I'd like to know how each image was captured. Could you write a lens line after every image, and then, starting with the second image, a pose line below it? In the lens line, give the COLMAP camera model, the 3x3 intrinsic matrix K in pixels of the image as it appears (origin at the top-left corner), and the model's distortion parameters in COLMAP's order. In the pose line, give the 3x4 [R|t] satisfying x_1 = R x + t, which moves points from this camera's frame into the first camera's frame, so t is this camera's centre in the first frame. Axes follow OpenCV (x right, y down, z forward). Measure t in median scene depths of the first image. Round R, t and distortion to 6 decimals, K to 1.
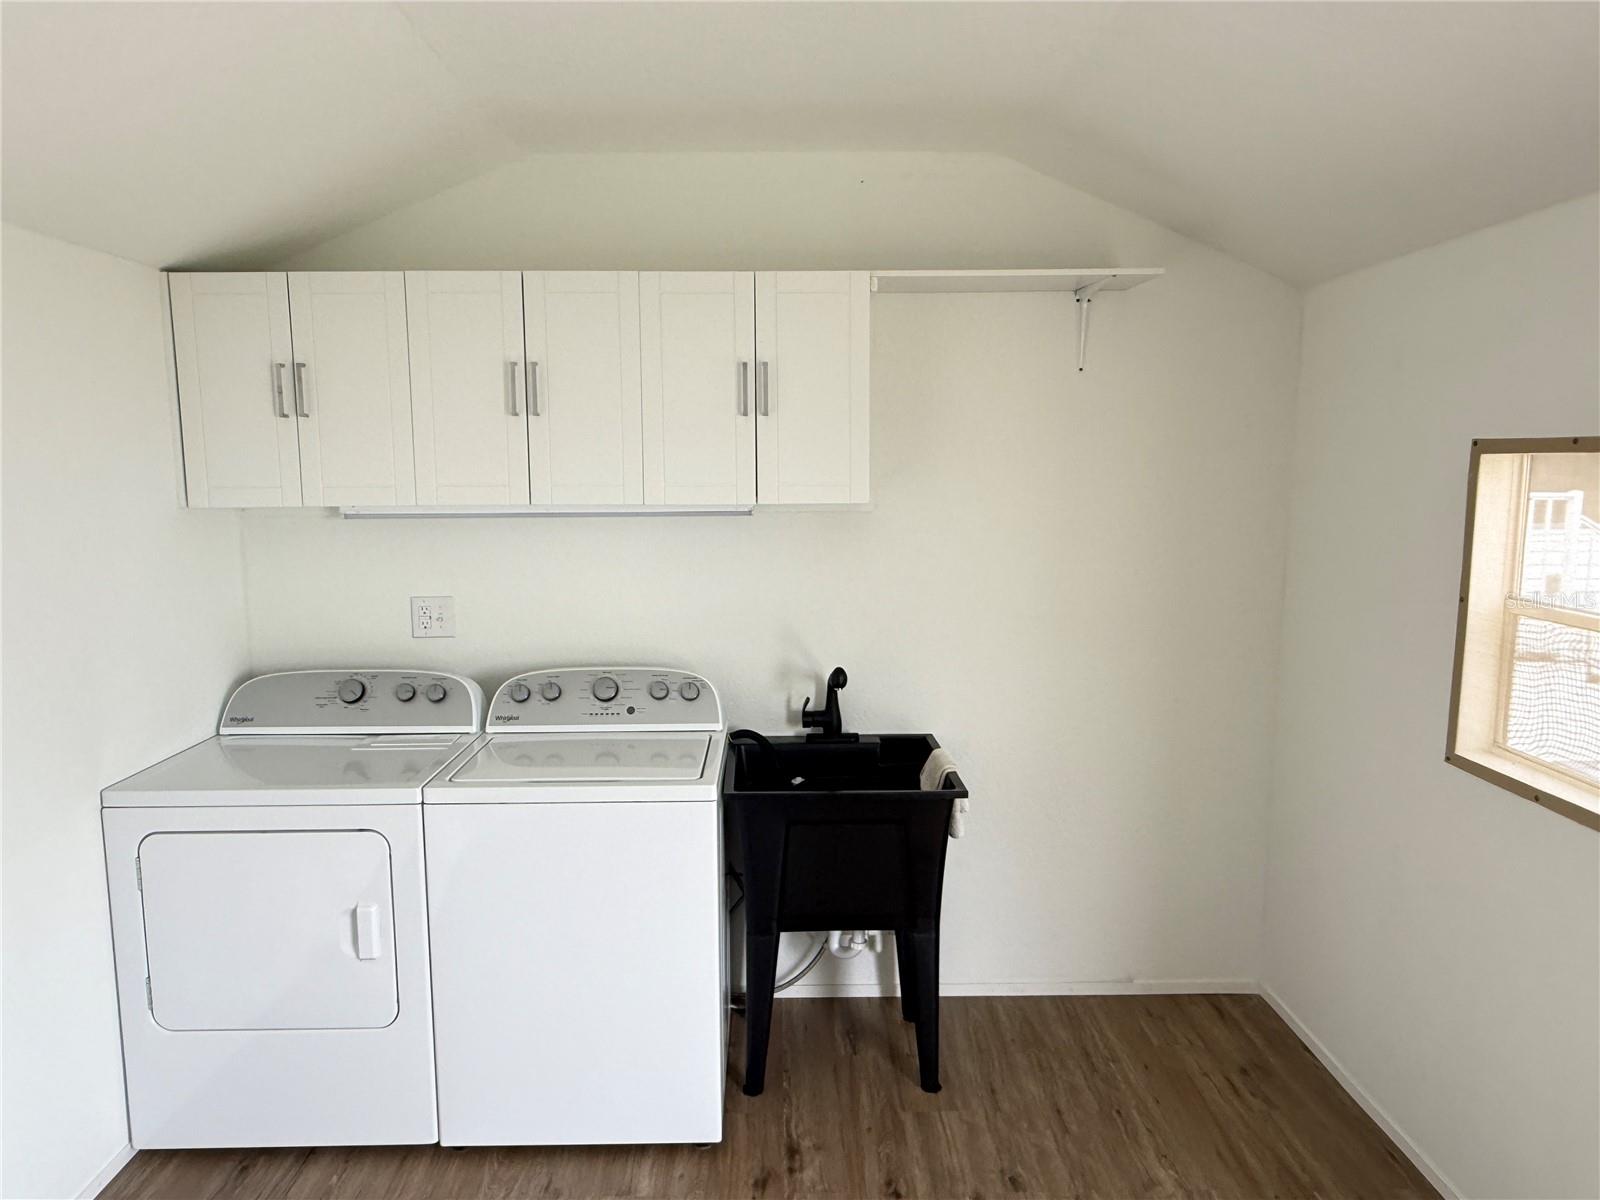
lens RADIAL K [[1052.7, 0, 792.4], [0, 1052.7, 598.4], [0, 0, 1]] dist [0.000562, 0.003918]
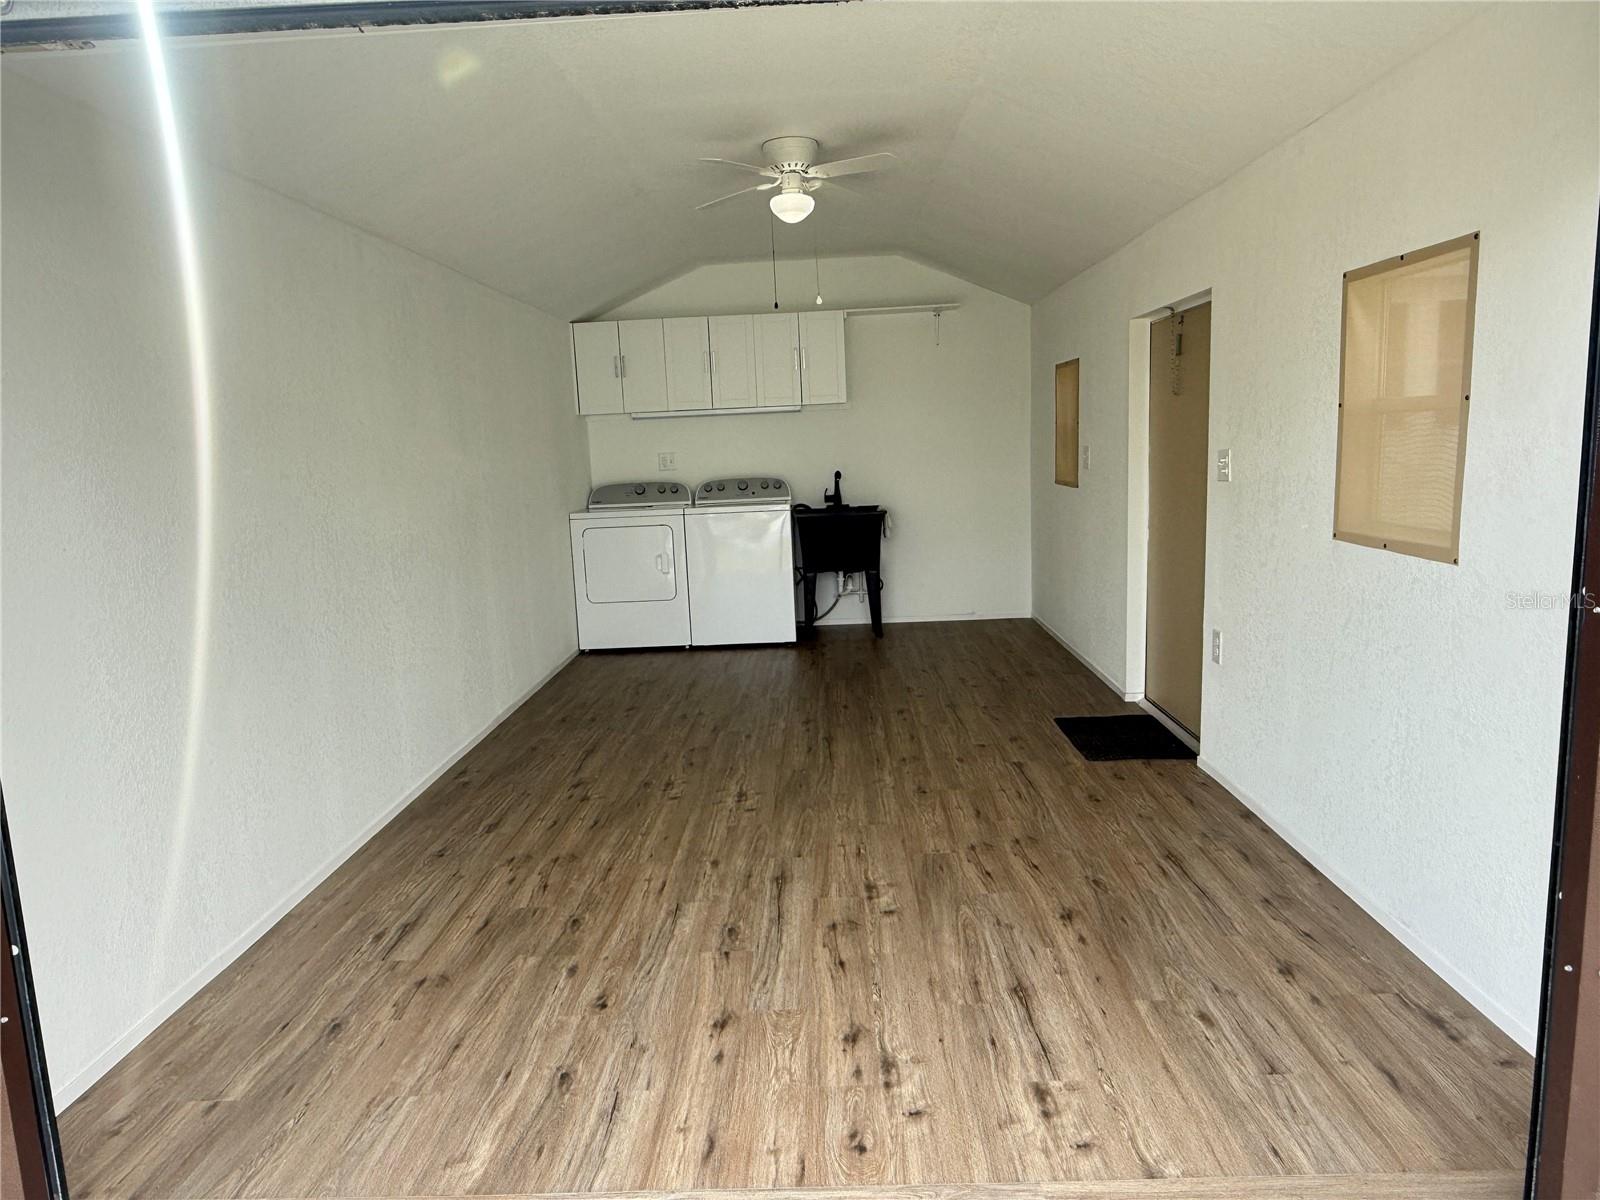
lens RADIAL K [[1057.0, 0, 787.5], [0, 1057.0, 603.2], [0, 0, 1]] dist [-0.000429, 0.000483]
pose [[0.997193, -0.032034, -0.067672, 0.082733], [0.033932, 0.999057, 0.027076, 0.299908], [0.066741, -0.029296, 0.997340, -1.453970]]
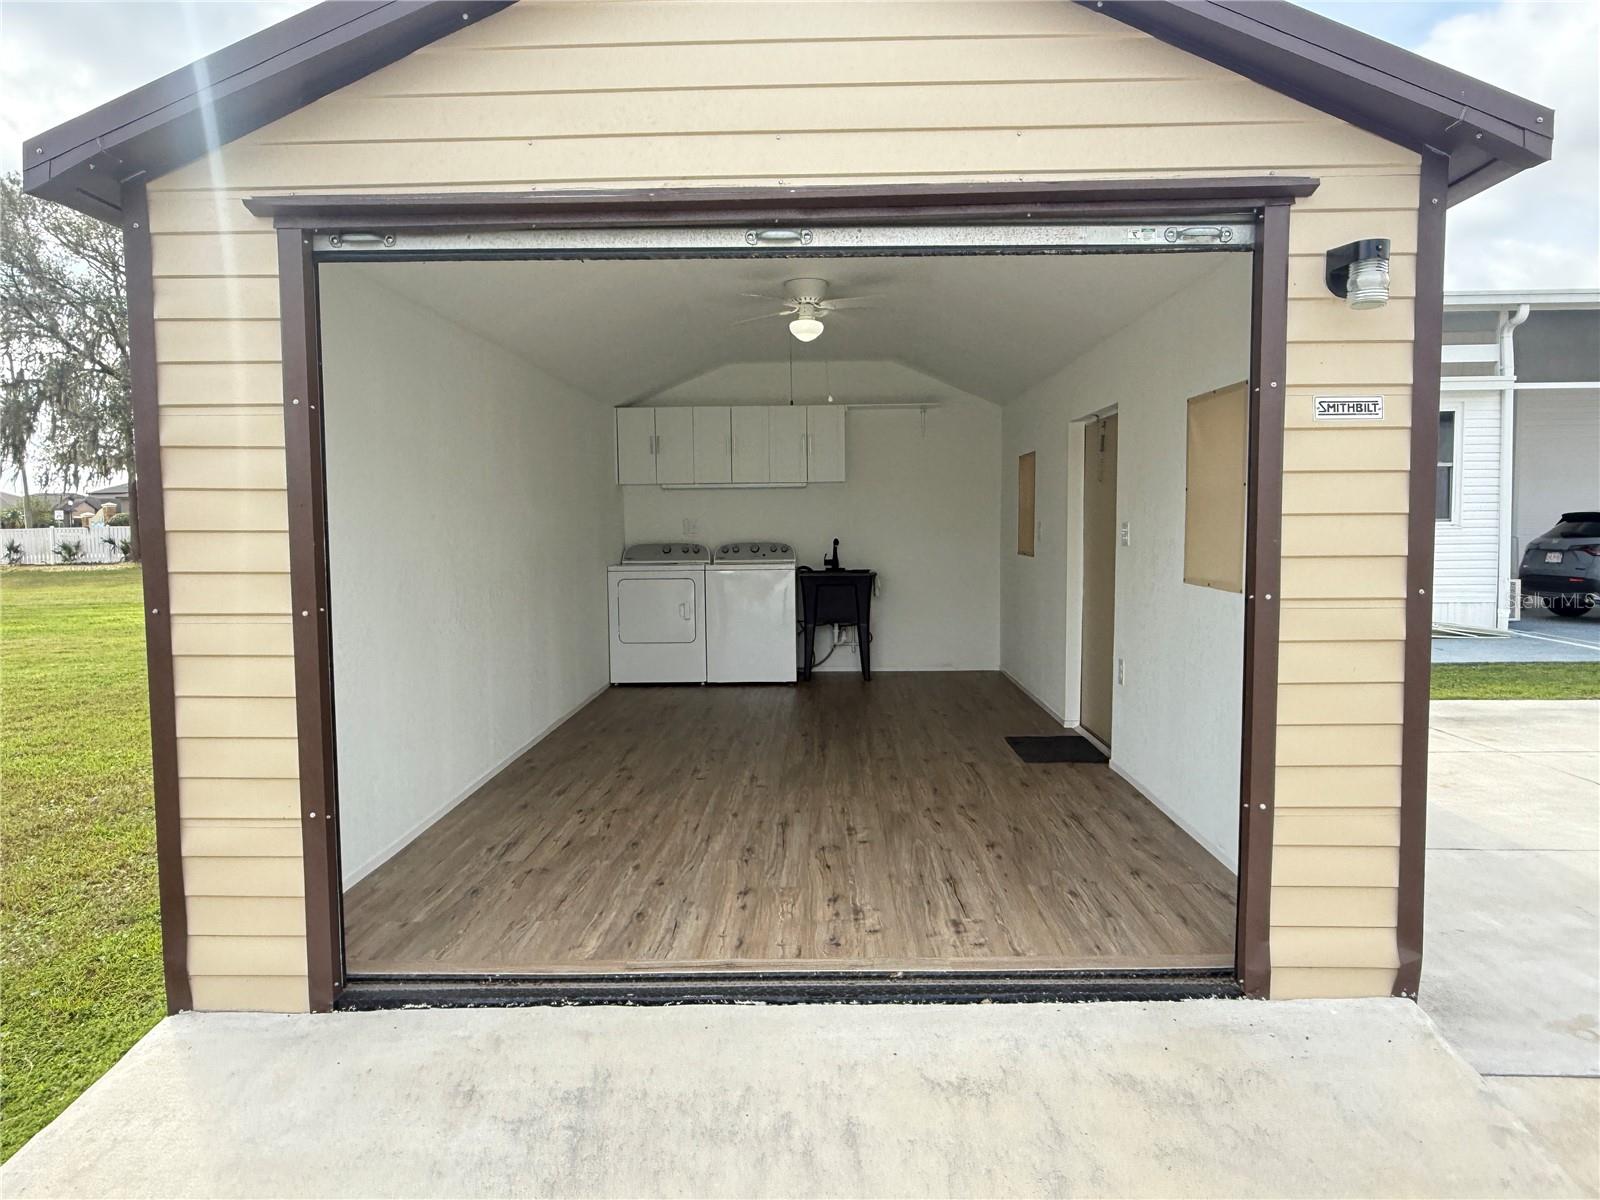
lens RADIAL K [[1059.8, 0, 800.0], [0, 1059.8, 600.0], [0, 0, 1]] dist [0.000944, 0.000230]
pose [[0.998685, -0.004801, -0.051049, 0.091258], [0.002122, 0.998624, -0.052399, 0.381463], [0.051230, 0.052221, 0.997321, -1.867204]]
